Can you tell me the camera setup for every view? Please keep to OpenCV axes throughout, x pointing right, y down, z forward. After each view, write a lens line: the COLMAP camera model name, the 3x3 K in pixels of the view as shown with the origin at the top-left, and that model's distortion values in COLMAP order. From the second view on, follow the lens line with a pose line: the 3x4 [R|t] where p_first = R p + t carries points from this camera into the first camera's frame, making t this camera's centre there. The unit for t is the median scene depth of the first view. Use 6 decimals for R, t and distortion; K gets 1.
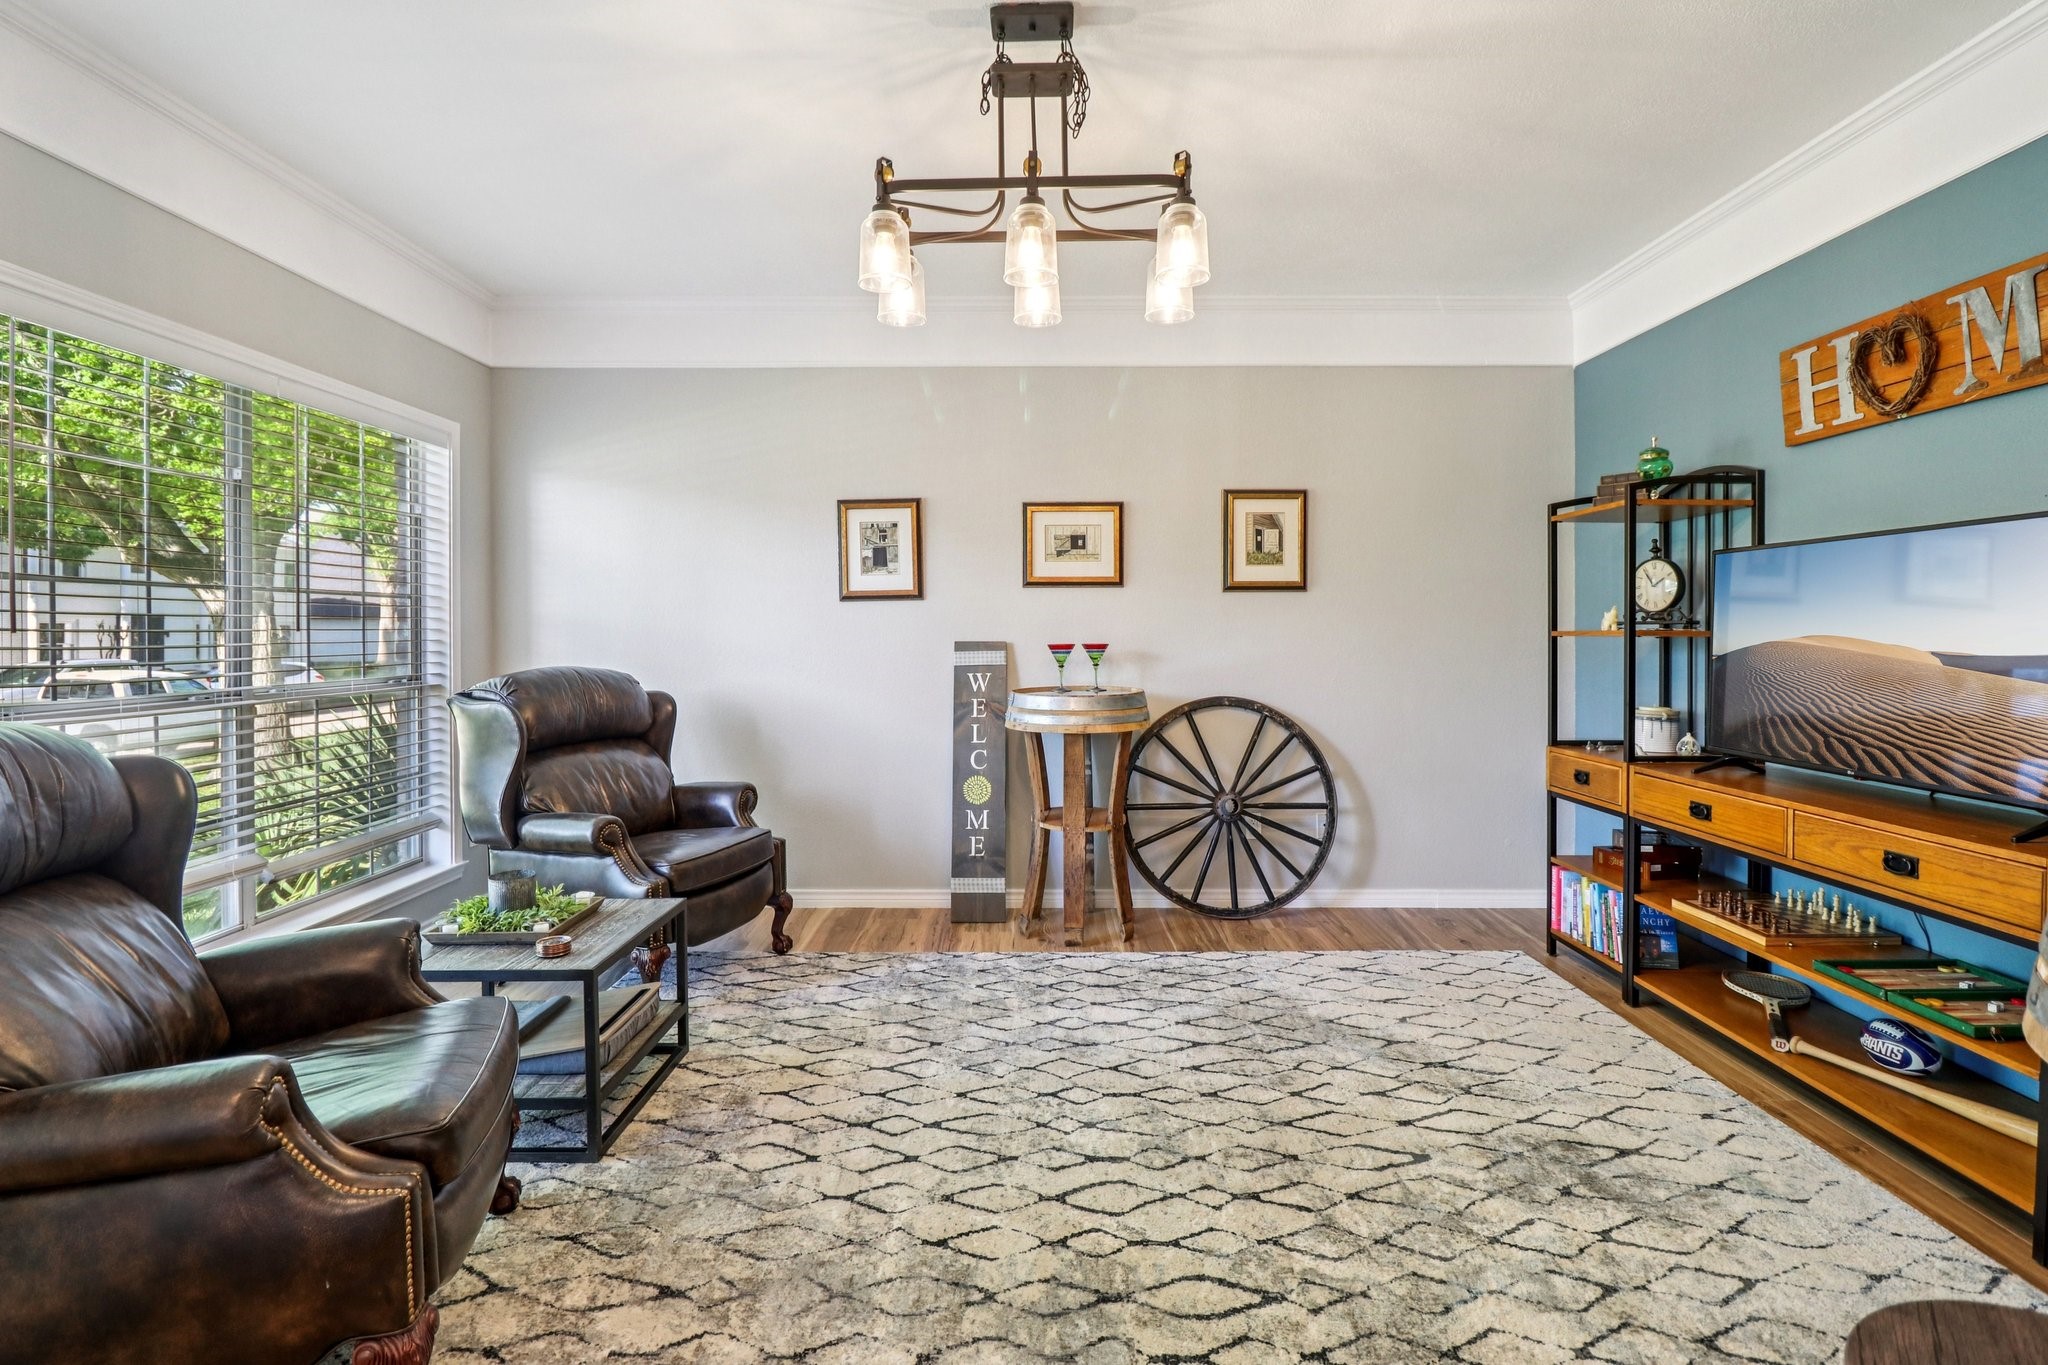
lens RADIAL K [[940.8, 0, 1007.9], [0, 940.8, 638.2], [0, 0, 1]] dist [0.001157, 0.000125]
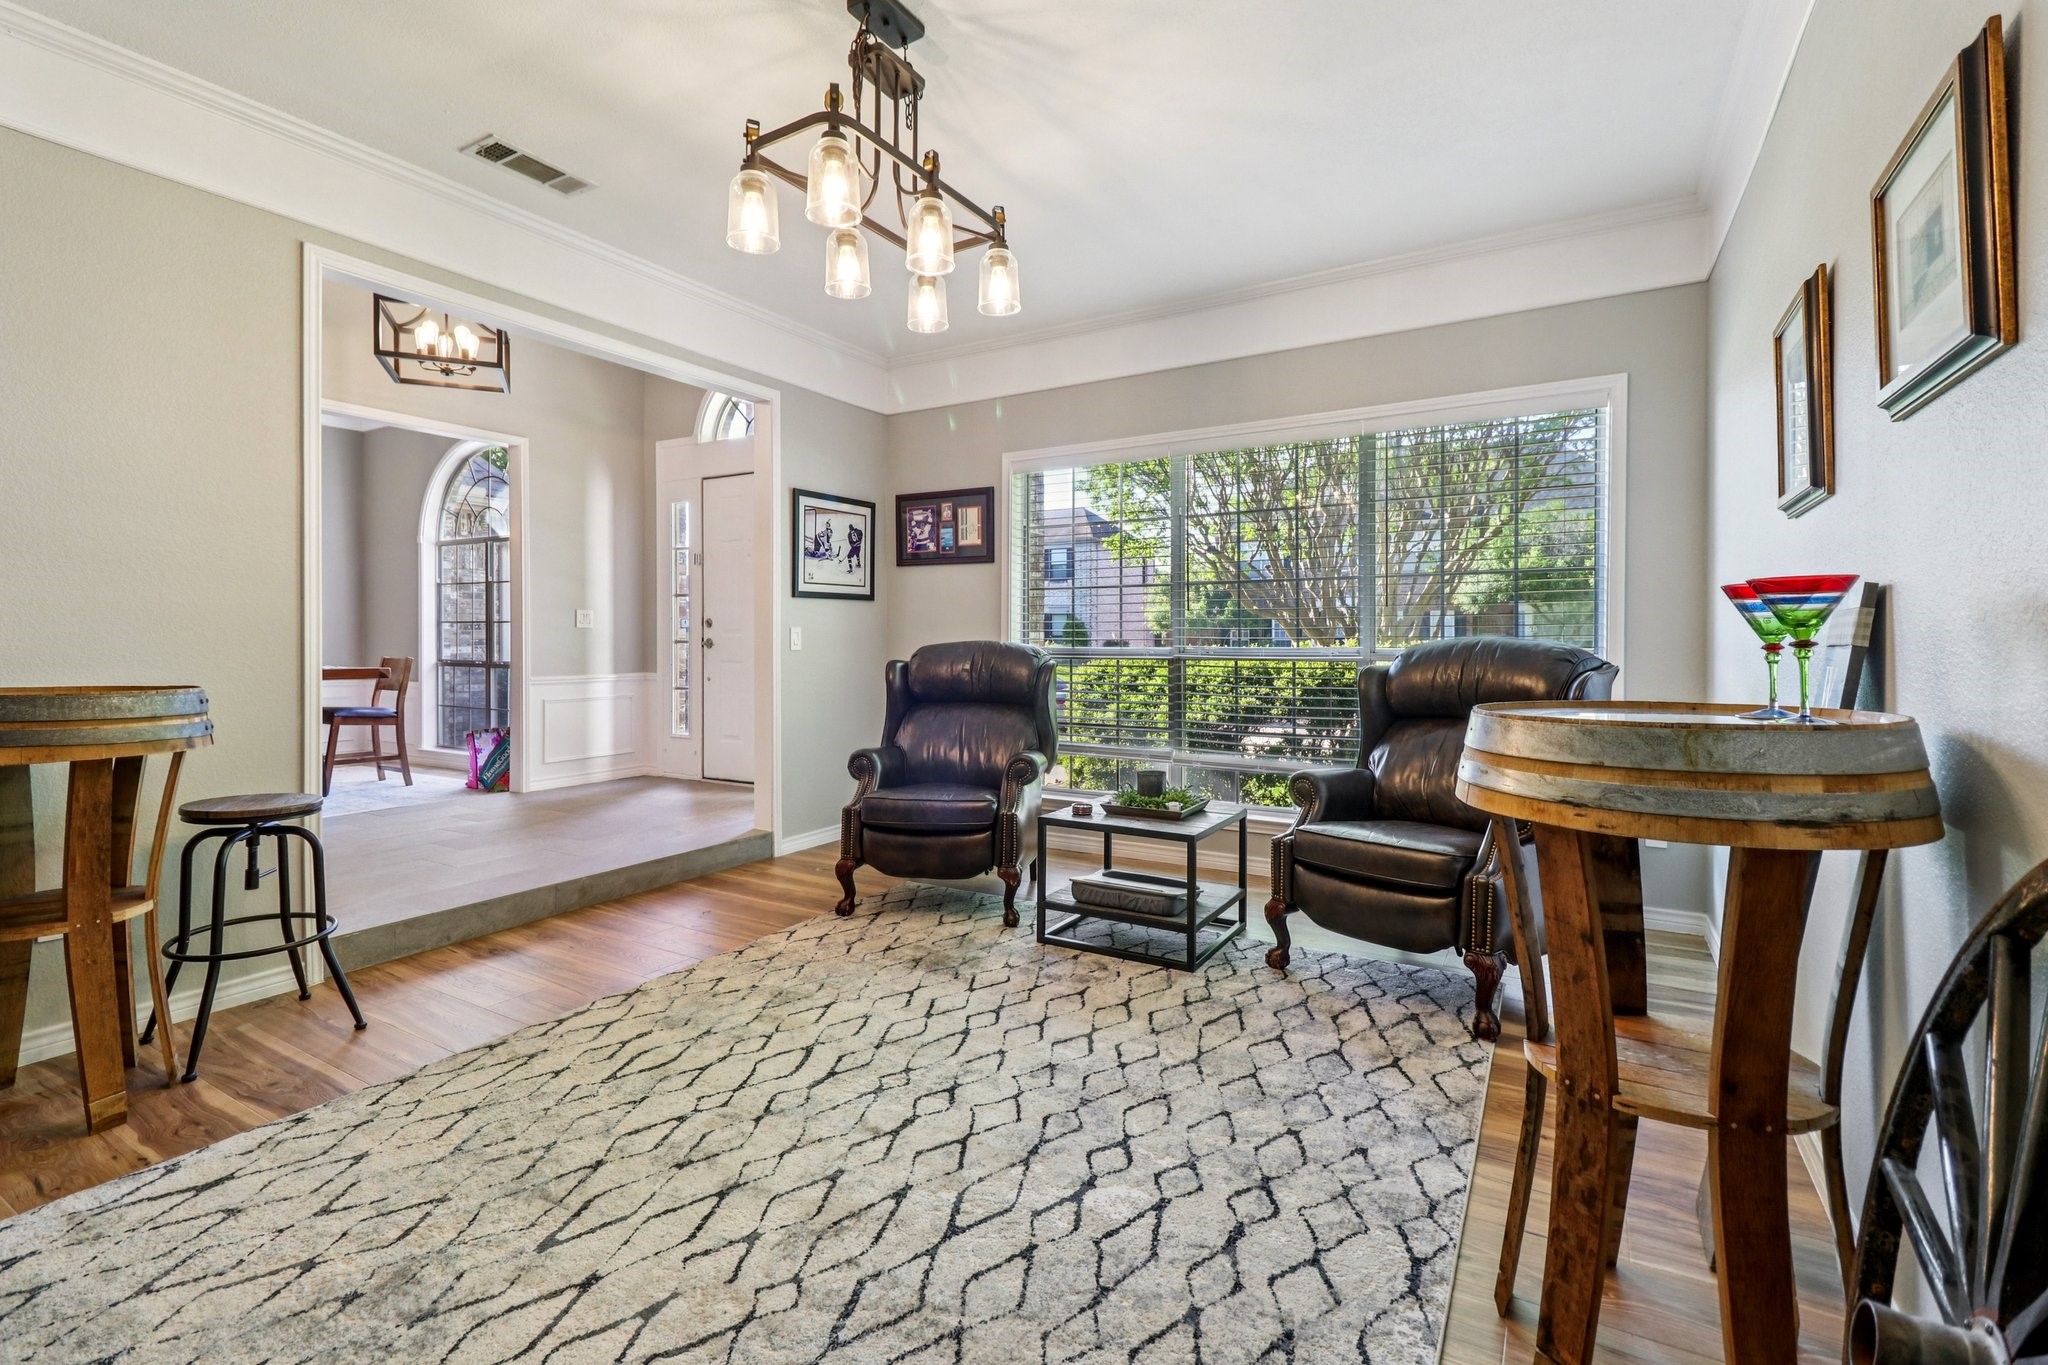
lens RADIAL K [[940.8, 0, 984.9], [0, 940.8, 628.4], [0, 0, 1]] dist [0.001157, 0.000125]
pose [[-0.514106, -0.011189, -0.857653, 0.802658], [-0.011661, 0.999914, -0.006055, 0.051161], [0.857647, 0.006889, -0.514192, 1.484919]]
